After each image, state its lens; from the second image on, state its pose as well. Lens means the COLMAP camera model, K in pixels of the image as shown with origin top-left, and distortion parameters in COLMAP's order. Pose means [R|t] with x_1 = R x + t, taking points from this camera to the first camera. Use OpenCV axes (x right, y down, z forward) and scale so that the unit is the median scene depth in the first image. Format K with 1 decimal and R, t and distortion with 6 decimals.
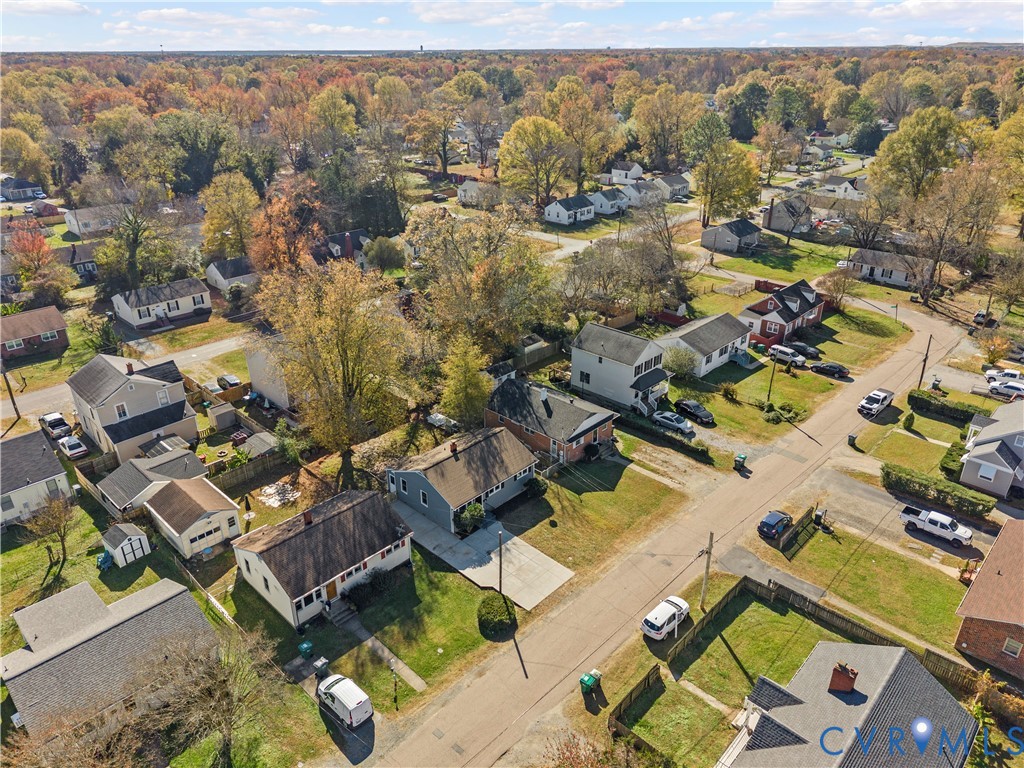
lens RADIAL K [[699.8, 0, 512.0], [0, 699.8, 384.0], [0, 0, 1]] dist [0.092408, -0.158191]
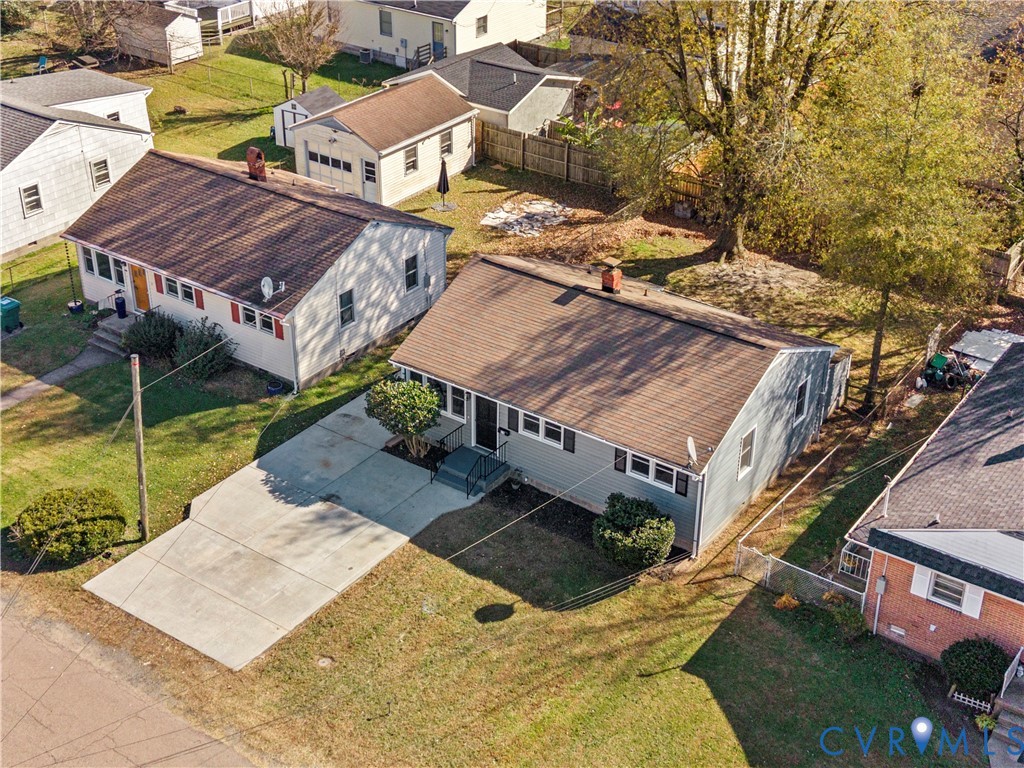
lens RADIAL K [[1396.8, 0, 510.2], [0, 1396.8, 365.4], [0, 0, 1]] dist [0.233554, -0.799377]
pose [[0.140254, 0.486964, -0.862088, 0.487466], [-0.435330, 0.812348, 0.388043, -0.110326], [0.889278, 0.320868, 0.325926, 0.733885]]
